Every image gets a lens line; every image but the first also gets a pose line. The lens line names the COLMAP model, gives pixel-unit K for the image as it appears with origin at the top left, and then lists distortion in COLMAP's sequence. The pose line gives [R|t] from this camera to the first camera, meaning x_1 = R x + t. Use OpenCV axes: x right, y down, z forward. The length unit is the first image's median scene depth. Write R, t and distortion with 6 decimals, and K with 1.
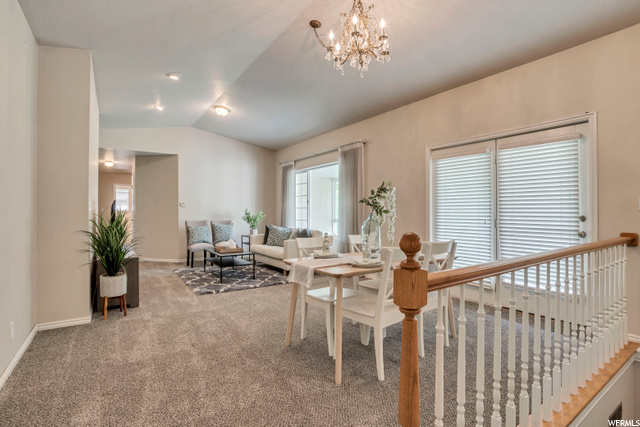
lens RADIAL K [[313.4, 0, 320.0], [0, 313.4, 213.5], [0, 0, 1]] dist [-0.066871, 0.000256]
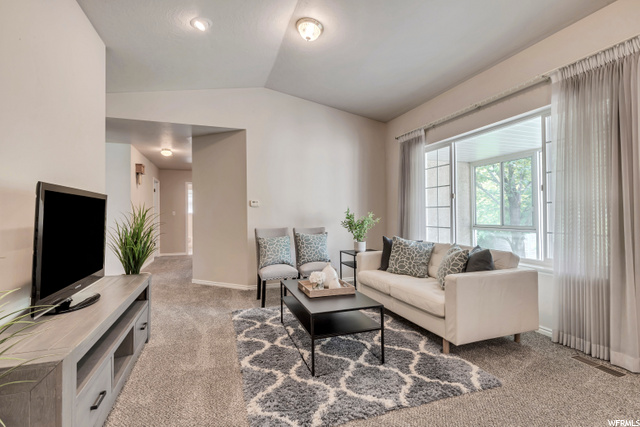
lens RADIAL K [[313.4, 0, 320.0], [0, 313.4, 213.5], [0, 0, 1]] dist [-0.066871, 0.000256]
pose [[0.965687, -0.006314, -0.259634, -0.130622], [0.004898, 0.999969, -0.006099, -0.002192], [0.259664, 0.004618, 0.965688, 0.390399]]
